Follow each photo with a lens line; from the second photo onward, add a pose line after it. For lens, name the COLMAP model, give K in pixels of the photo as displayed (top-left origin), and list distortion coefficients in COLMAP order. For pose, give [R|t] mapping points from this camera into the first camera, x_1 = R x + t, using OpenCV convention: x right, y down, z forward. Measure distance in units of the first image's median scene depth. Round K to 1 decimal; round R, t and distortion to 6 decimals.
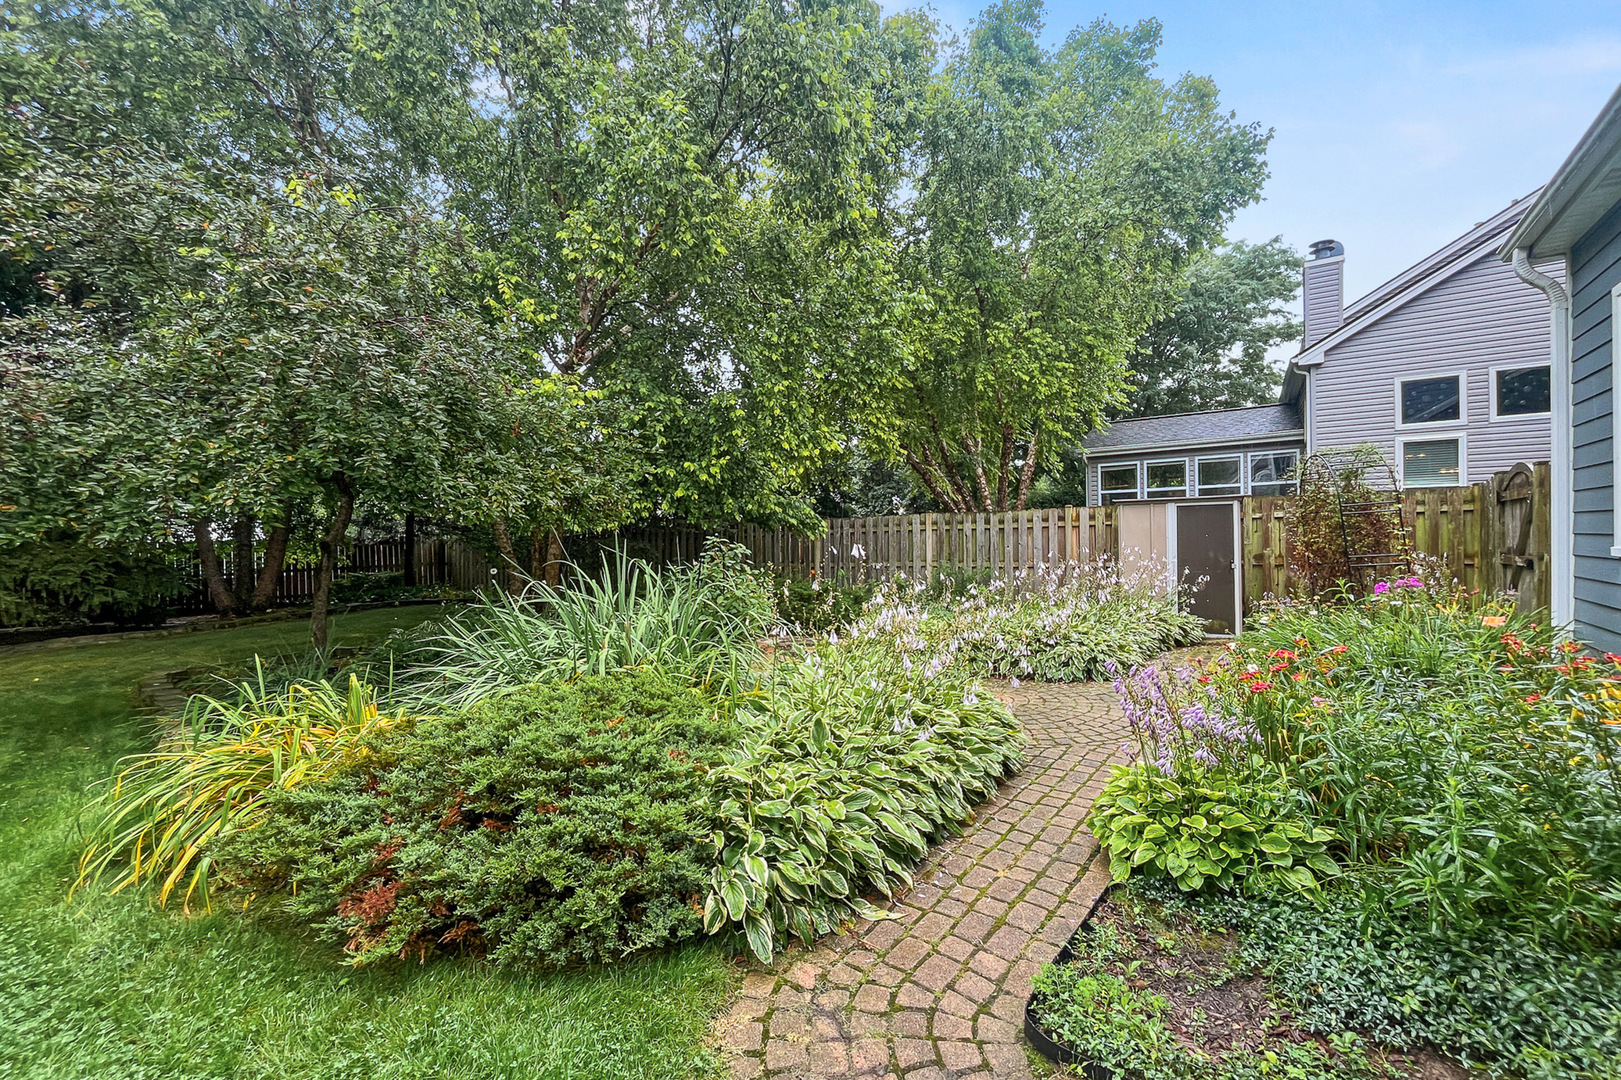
lens RADIAL K [[696.3, 0, 810.3], [0, 696.3, 536.0], [0, 0, 1]] dist [0.000602, 0.000032]
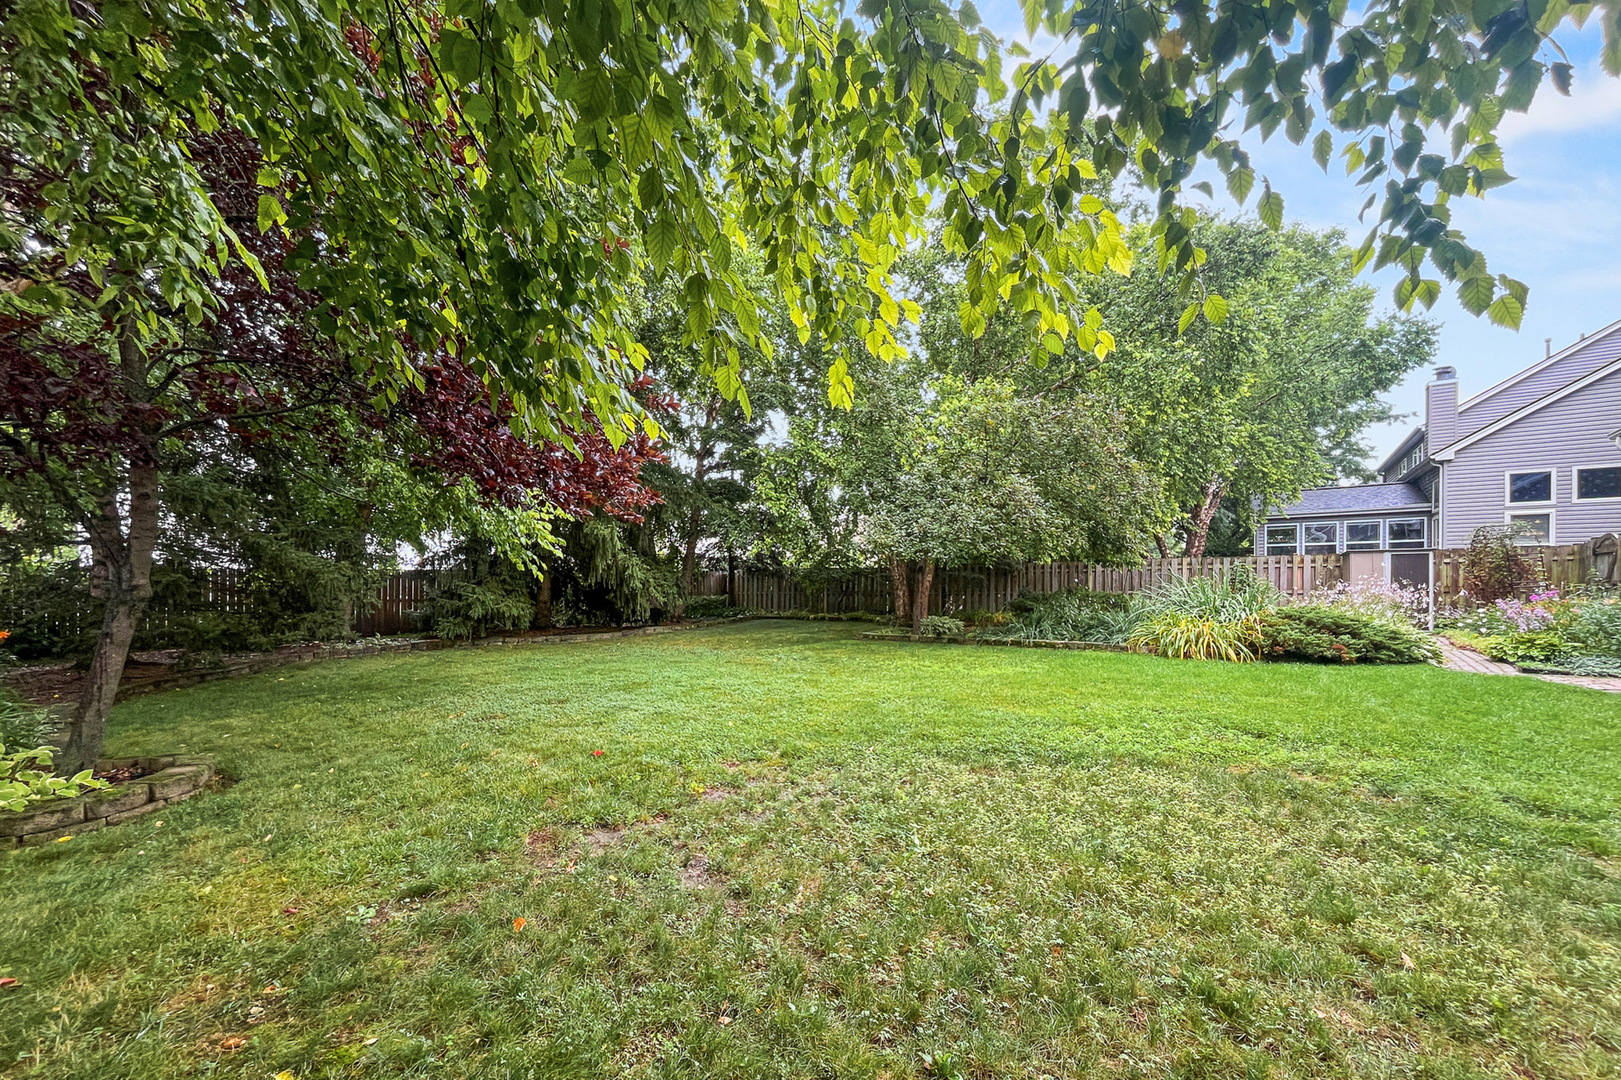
lens RADIAL K [[696.3, 0, 810.1], [0, 696.3, 586.8], [0, 0, 1]] dist [0.000602, 0.000032]
pose [[0.999722, 0.016313, -0.016996, -0.654444], [-0.016250, 0.999861, 0.003834, 0.039940], [0.017056, -0.003557, 0.999848, -0.544963]]
